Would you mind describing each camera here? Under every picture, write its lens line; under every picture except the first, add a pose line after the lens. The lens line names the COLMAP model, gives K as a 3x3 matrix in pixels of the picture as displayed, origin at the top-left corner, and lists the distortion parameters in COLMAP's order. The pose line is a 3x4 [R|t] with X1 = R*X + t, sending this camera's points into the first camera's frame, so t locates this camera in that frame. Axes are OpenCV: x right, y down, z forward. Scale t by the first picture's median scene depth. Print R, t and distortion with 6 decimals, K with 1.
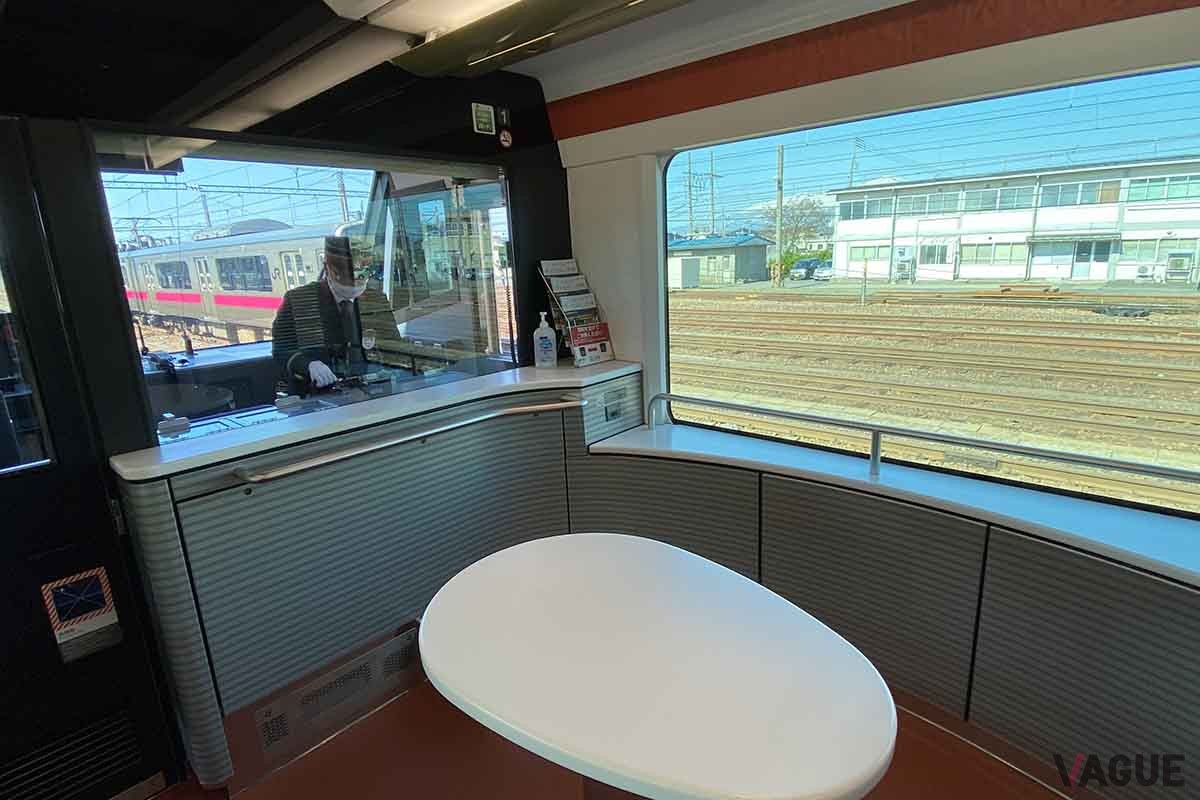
lens RADIAL K [[594.0, 0, 601.9], [0, 594.0, 400.4], [0, 0, 1]] dist [-0.003981, -0.002304]
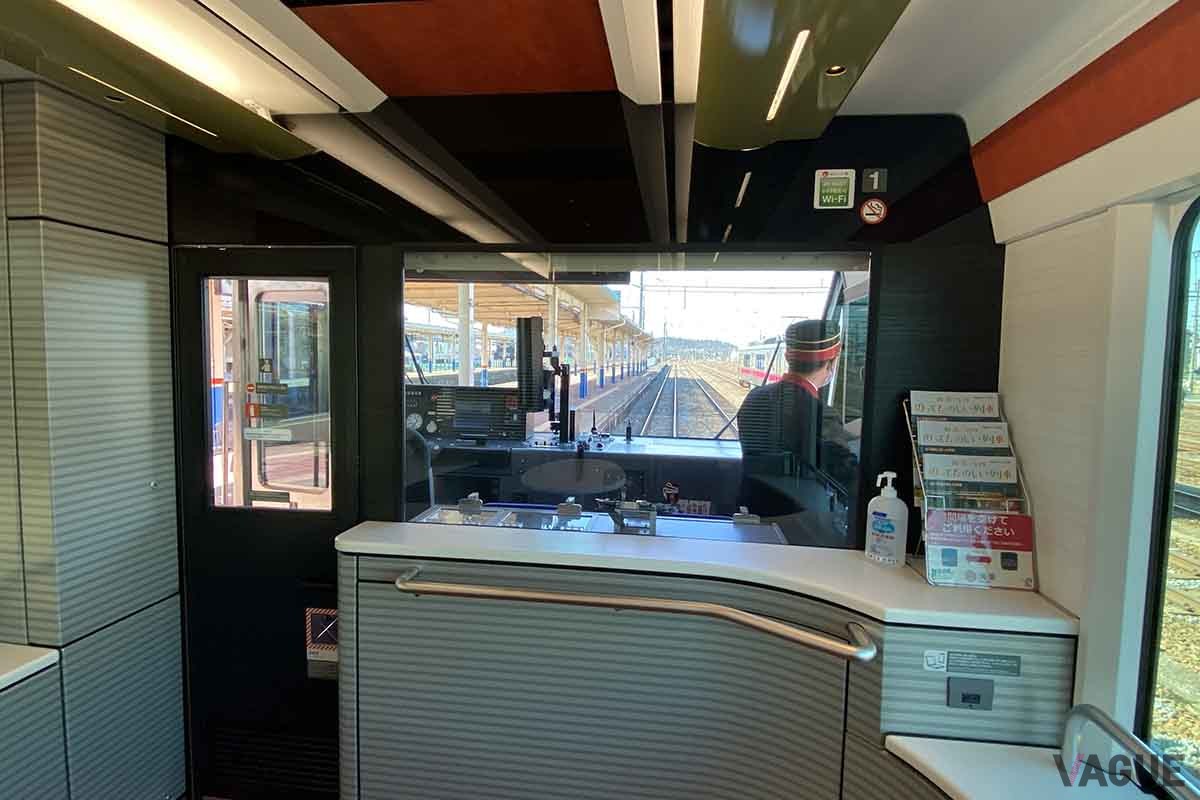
lens RADIAL K [[594.0, 0, 601.7], [0, 594.0, 398.0], [0, 0, 1]] dist [-0.003981, -0.002304]
pose [[0.569565, 0.105926, -0.815092, 0.222311], [-0.243384, 0.968925, -0.044152, -0.124284], [0.785086, 0.223528, 0.577647, 0.395796]]
